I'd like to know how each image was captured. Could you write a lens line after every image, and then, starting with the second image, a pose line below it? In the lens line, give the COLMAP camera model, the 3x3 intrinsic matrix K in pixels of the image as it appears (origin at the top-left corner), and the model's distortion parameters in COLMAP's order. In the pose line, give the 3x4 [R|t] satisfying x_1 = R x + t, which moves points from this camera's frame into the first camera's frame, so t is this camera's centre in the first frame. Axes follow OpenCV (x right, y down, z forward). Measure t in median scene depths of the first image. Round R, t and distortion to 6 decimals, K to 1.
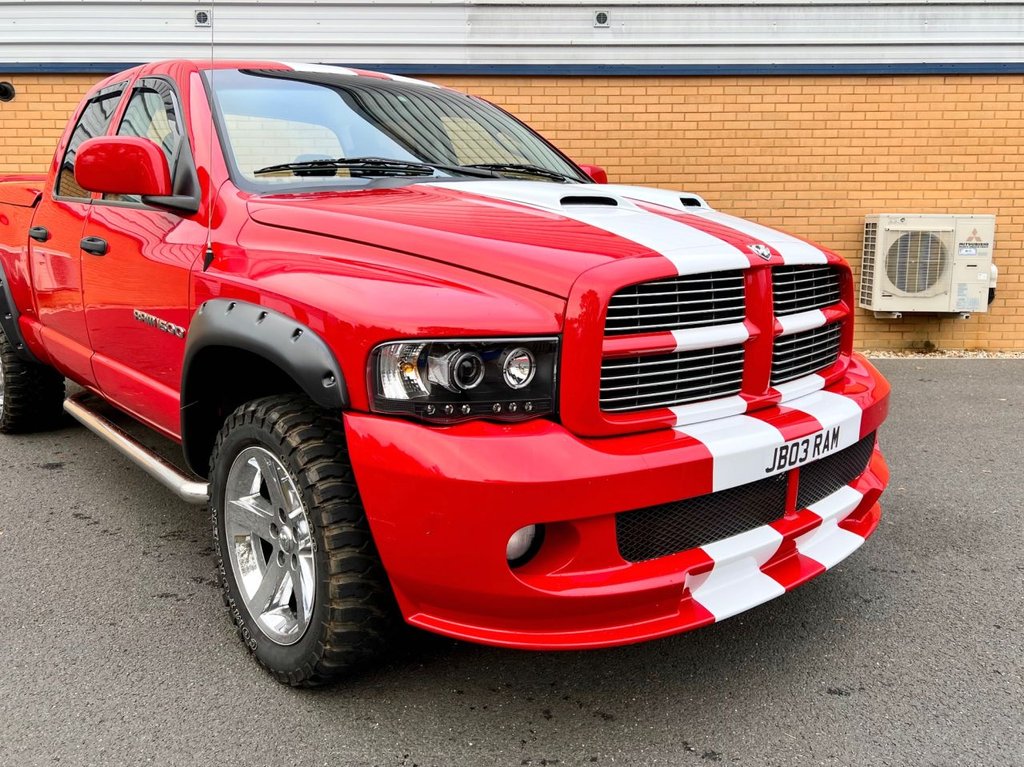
lens RADIAL K [[783.8, 0, 528.3], [0, 783.8, 328.4], [0, 0, 1]] dist [0.055131, -0.060669]
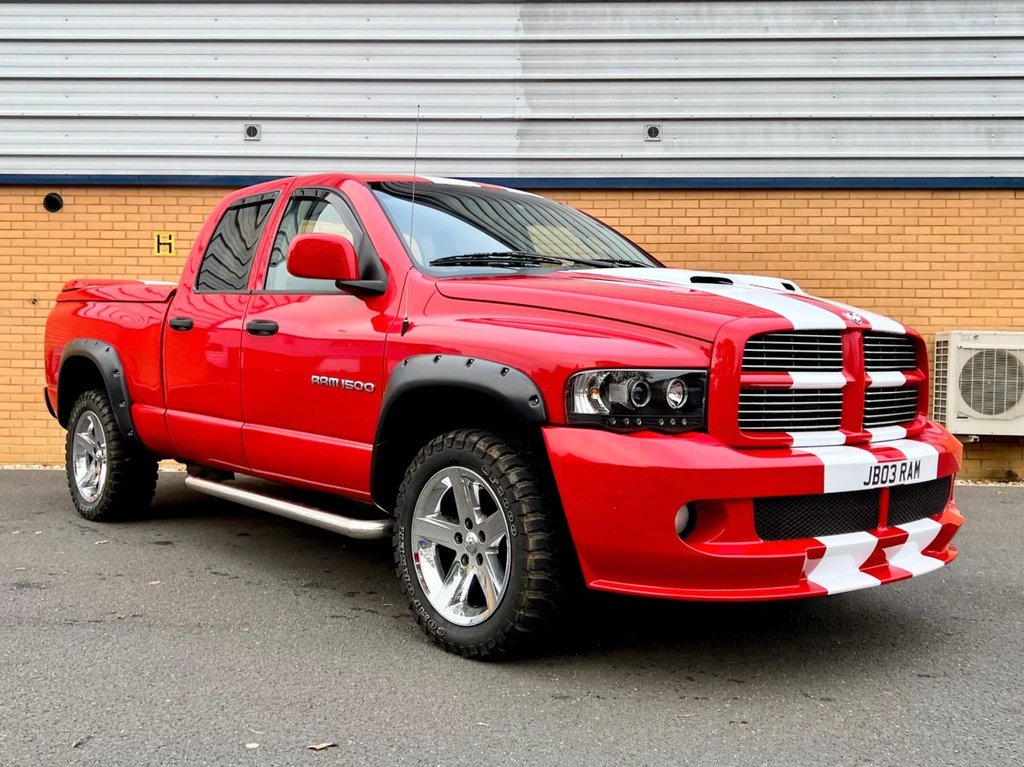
lens RADIAL K [[913.1, 0, 495.6], [0, 913.1, 377.8], [0, 0, 1]] dist [0.100337, -0.156832]
pose [[0.998975, 0.012003, -0.043646, -0.048609], [-0.016668, 0.993994, -0.108160, 0.038027], [0.042085, 0.108777, 0.993175, -0.112230]]
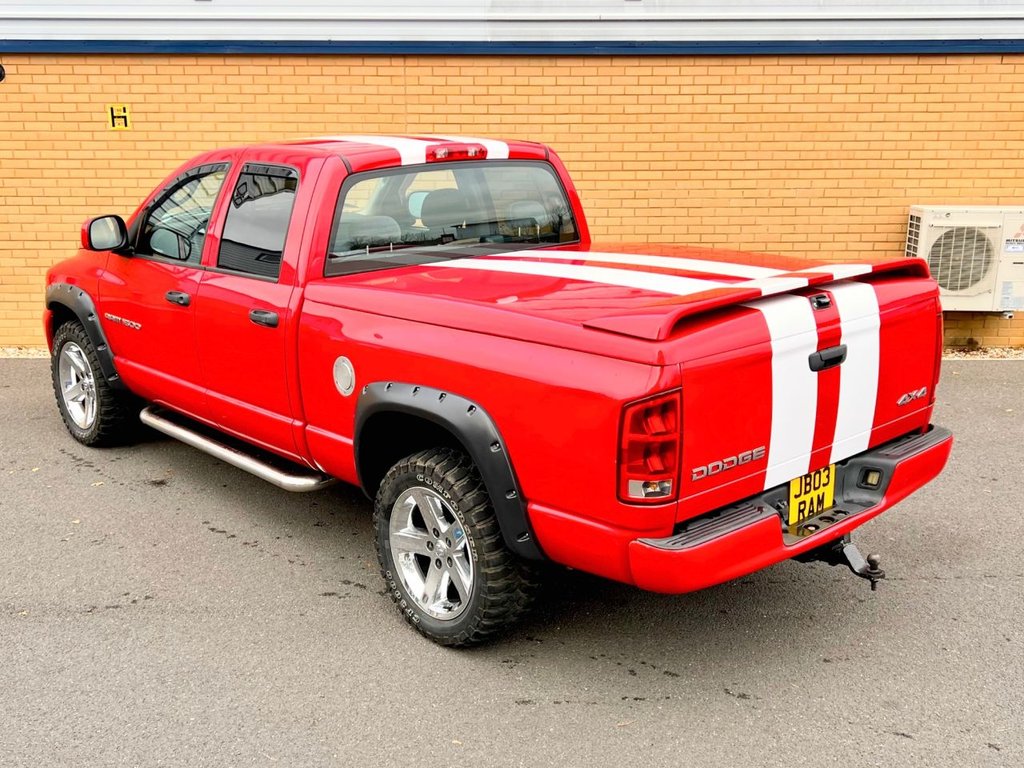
lens RADIAL K [[950.2, 0, 510.1], [0, 950.2, 380.3], [0, 0, 1]] dist [0.023752, 0.000000]
pose [[0.999974, 0.002542, -0.006818, -0.042230], [-0.001838, 0.994845, 0.101388, -0.052056], [0.007041, -0.101373, 0.994824, -0.157171]]
